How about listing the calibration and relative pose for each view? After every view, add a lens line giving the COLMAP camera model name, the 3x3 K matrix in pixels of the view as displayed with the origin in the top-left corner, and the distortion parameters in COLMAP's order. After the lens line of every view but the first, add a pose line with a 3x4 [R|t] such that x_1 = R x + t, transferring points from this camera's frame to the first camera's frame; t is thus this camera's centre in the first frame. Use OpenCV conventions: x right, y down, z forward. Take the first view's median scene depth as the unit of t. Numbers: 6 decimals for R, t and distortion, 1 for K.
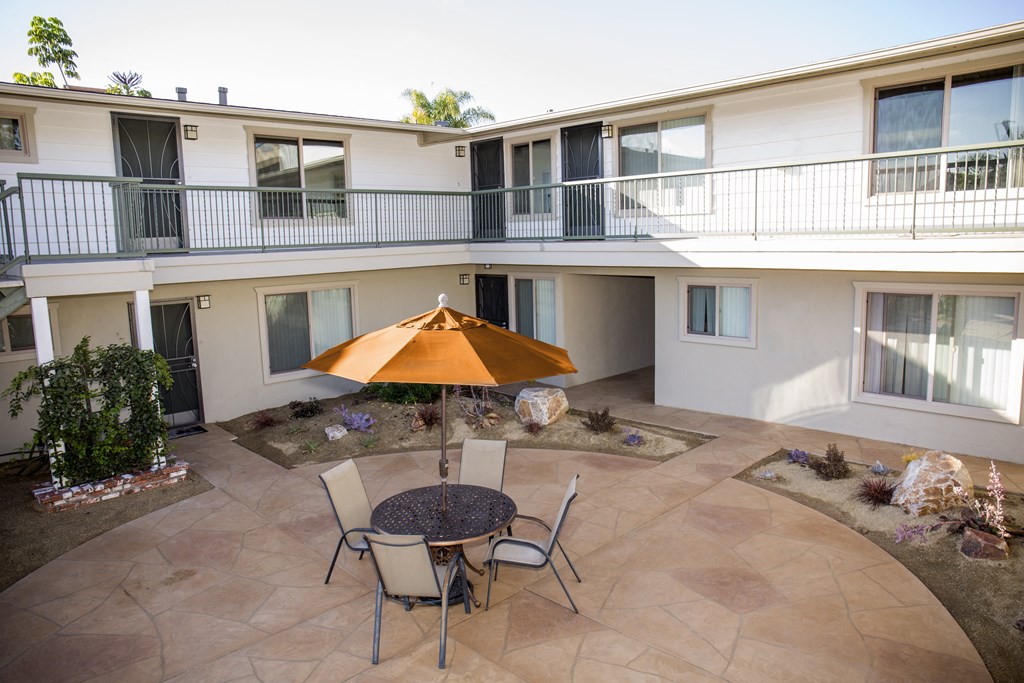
lens RADIAL K [[708.5, 0, 512.0], [0, 708.5, 341.5], [0, 0, 1]] dist [-0.002474, 0.002070]
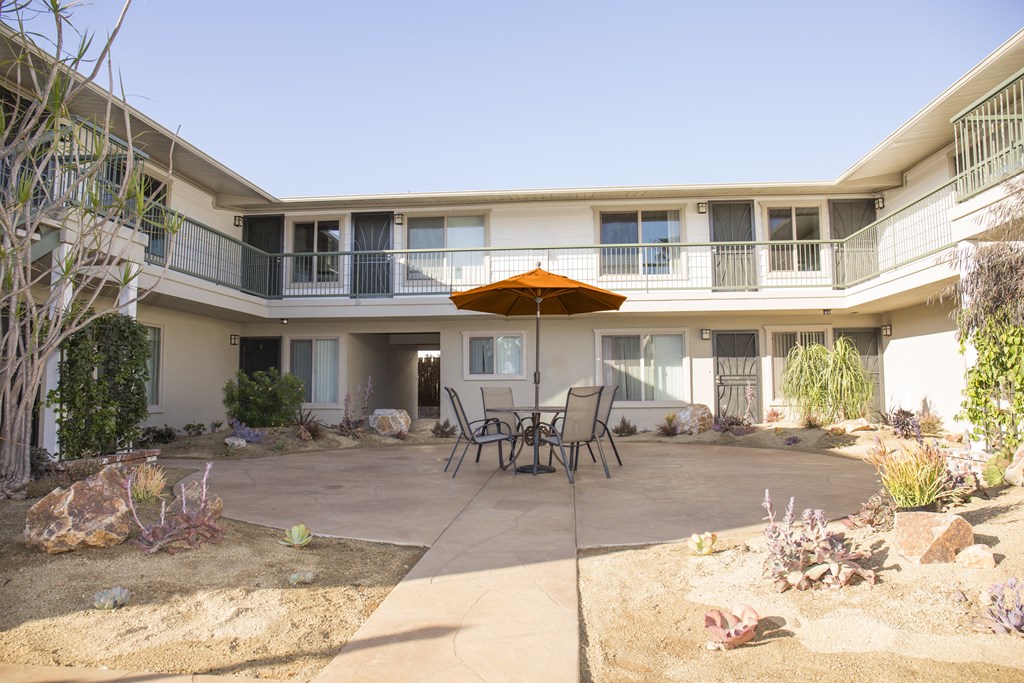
lens RADIAL K [[708.5, 0, 512.0], [0, 708.5, 341.5], [0, 0, 1]] dist [-0.002474, 0.002070]
pose [[0.773272, 0.063224, 0.630914, -0.523042], [0.078709, 0.977750, -0.194448, 0.190220], [-0.629170, 0.200020, 0.751091, -0.039196]]
